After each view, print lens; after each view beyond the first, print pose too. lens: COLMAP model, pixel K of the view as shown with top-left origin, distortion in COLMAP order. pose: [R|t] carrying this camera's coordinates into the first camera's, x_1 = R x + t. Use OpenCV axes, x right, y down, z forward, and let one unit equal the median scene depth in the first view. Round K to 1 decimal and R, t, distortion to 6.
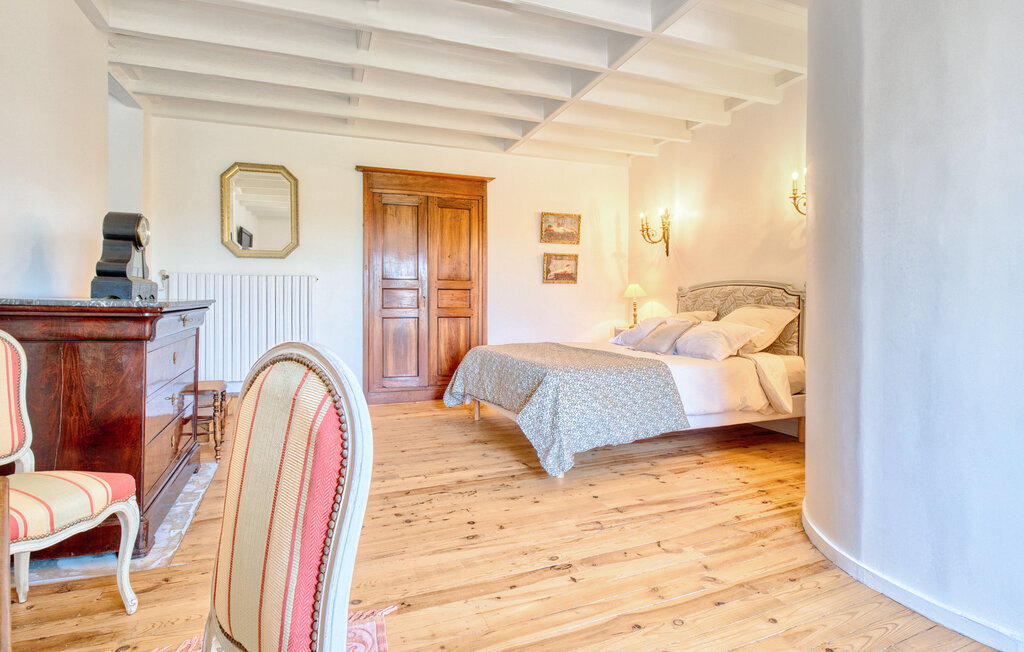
lens RADIAL K [[494.9, 0, 495.5], [0, 494.9, 323.1], [0, 0, 1]] dist [-0.022316, -0.000447]
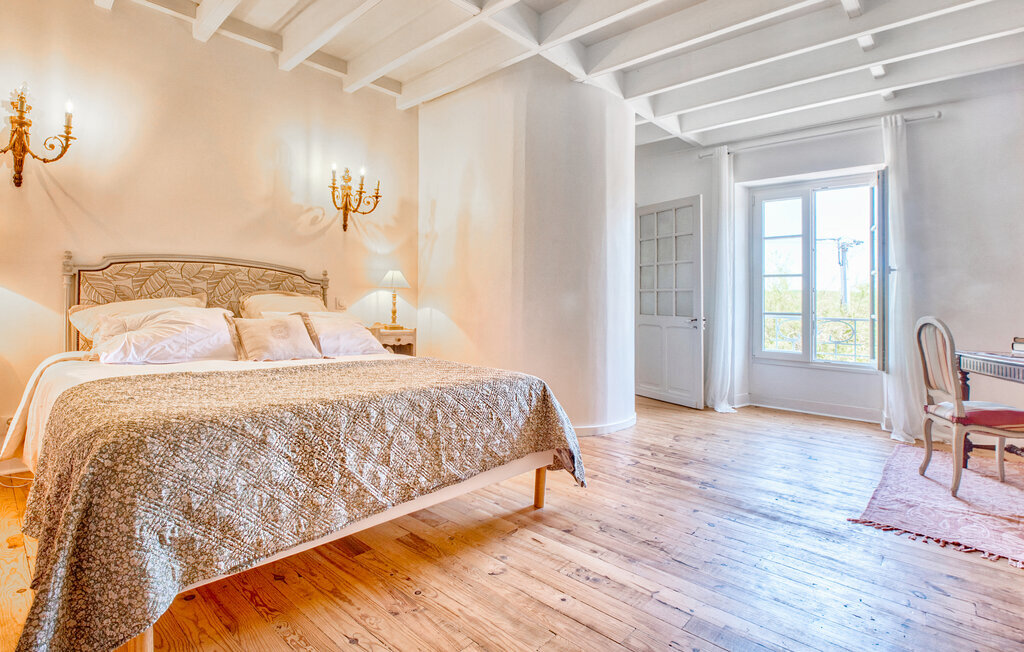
lens RADIAL K [[494.9, 0, 495.5], [0, 494.9, 323.1], [0, 0, 1]] dist [-0.022316, -0.000447]
pose [[-0.429467, -0.059330, 0.901132, -0.463461], [-0.000745, 0.997863, 0.065344, -0.042927], [-0.903082, 0.027392, -0.428593, 1.142013]]
